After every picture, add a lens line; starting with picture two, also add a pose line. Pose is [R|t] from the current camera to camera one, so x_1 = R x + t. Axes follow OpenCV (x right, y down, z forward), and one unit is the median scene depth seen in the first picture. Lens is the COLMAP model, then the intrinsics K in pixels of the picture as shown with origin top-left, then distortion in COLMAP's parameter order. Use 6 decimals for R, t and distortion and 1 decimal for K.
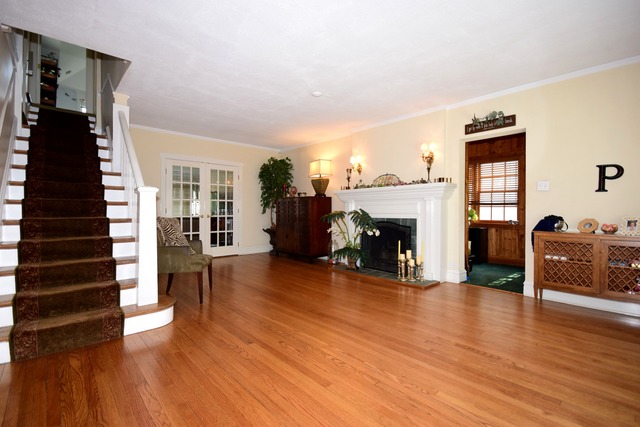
lens RADIAL K [[291.8, 0, 317.8], [0, 291.8, 213.5], [0, 0, 1]] dist [0.001962, -0.000289]
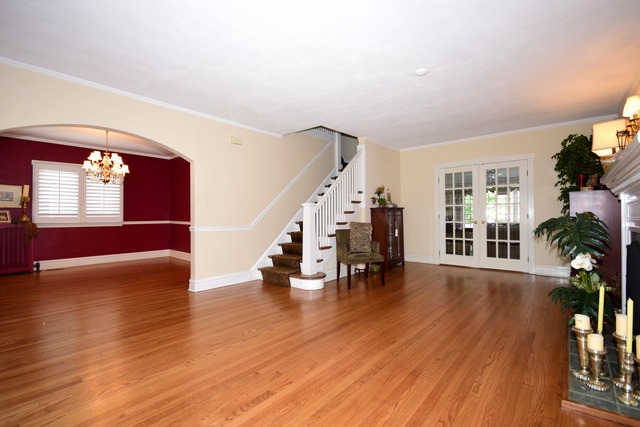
lens RADIAL K [[291.8, 0, 317.8], [0, 291.8, 213.5], [0, 0, 1]] dist [0.001962, -0.000289]
pose [[0.121713, -0.013221, -0.992477, 0.505347], [-0.002798, 0.999903, -0.013663, -0.004242], [0.992561, 0.004440, 0.121664, 0.414244]]
